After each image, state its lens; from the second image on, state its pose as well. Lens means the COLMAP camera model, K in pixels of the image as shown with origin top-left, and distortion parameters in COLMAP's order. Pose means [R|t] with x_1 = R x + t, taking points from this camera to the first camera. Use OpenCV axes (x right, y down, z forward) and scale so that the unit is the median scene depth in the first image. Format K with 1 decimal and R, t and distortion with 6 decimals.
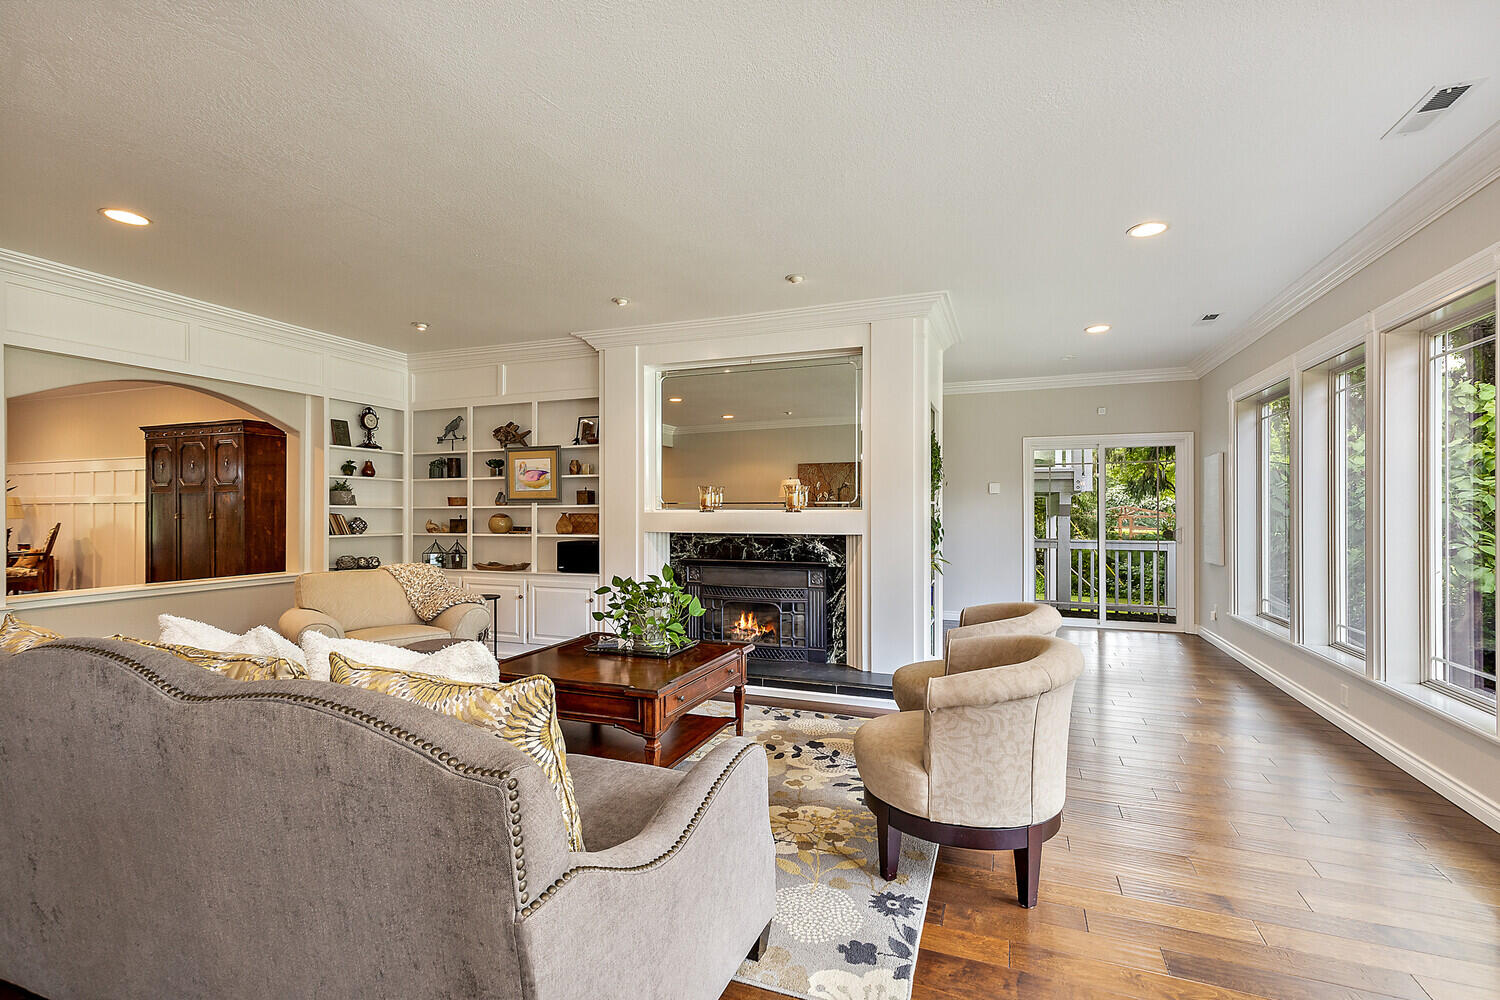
lens RADIAL K [[676.8, 0, 750.0], [0, 676.8, 500.0], [0, 0, 1]] dist [0.000534, 0.000023]
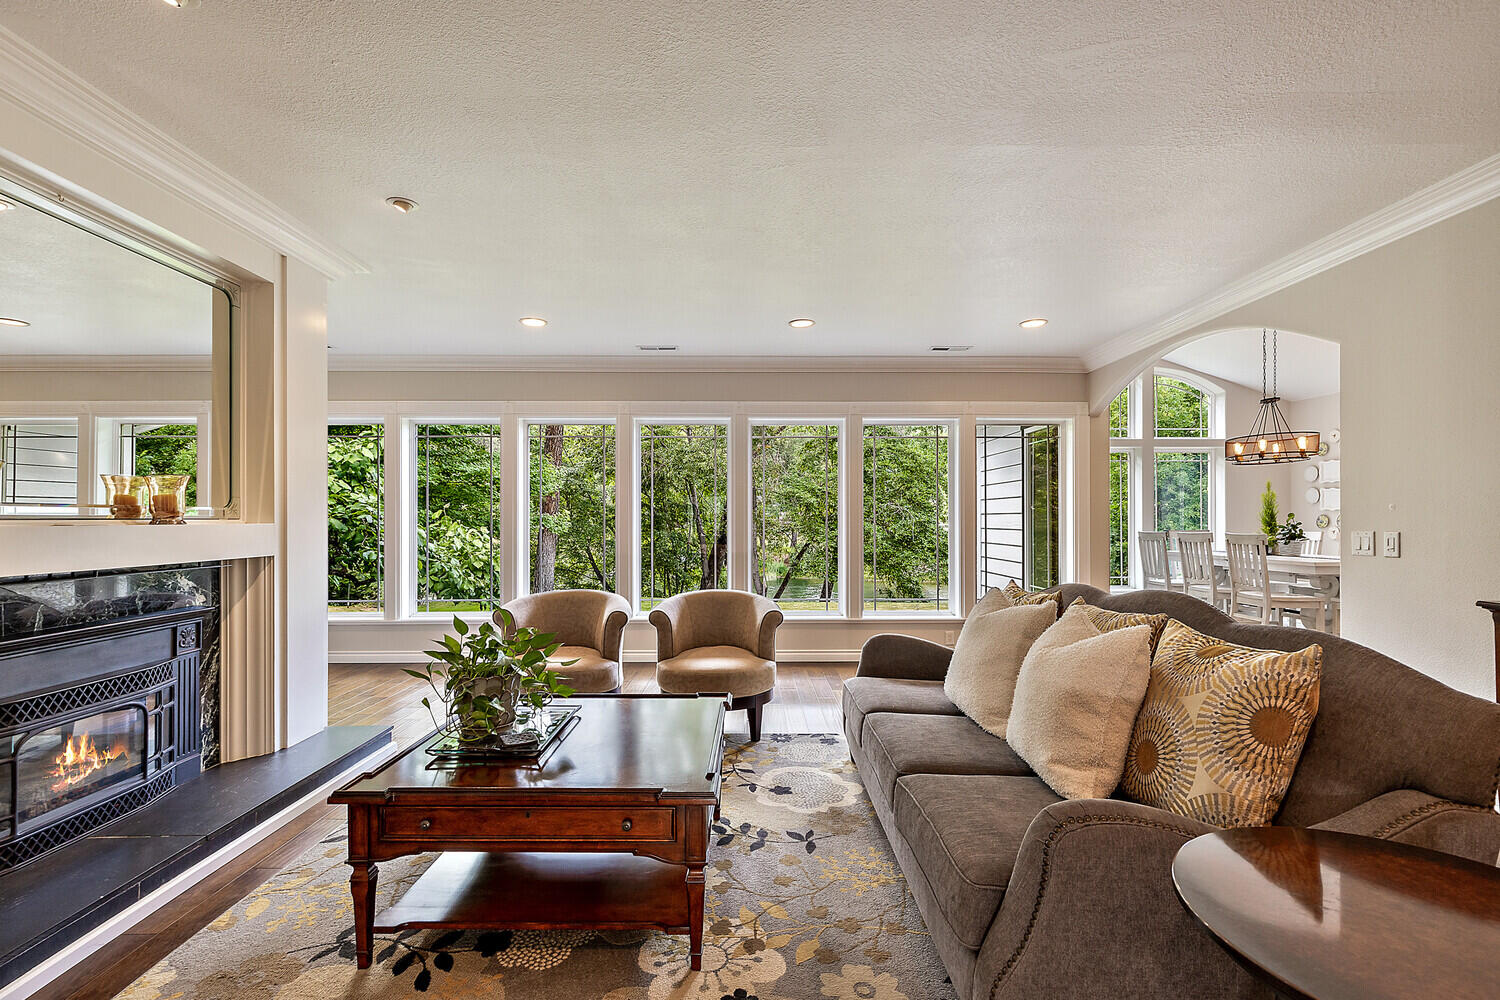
lens RADIAL K [[676.8, 0, 750.0], [0, 676.8, 500.0], [0, 0, 1]] dist [0.000534, 0.000023]
pose [[-0.355145, 0.017861, 0.934641, -0.631262], [-0.003921, 0.999780, -0.020596, 0.006721], [-0.934803, -0.010979, -0.354997, 0.761303]]
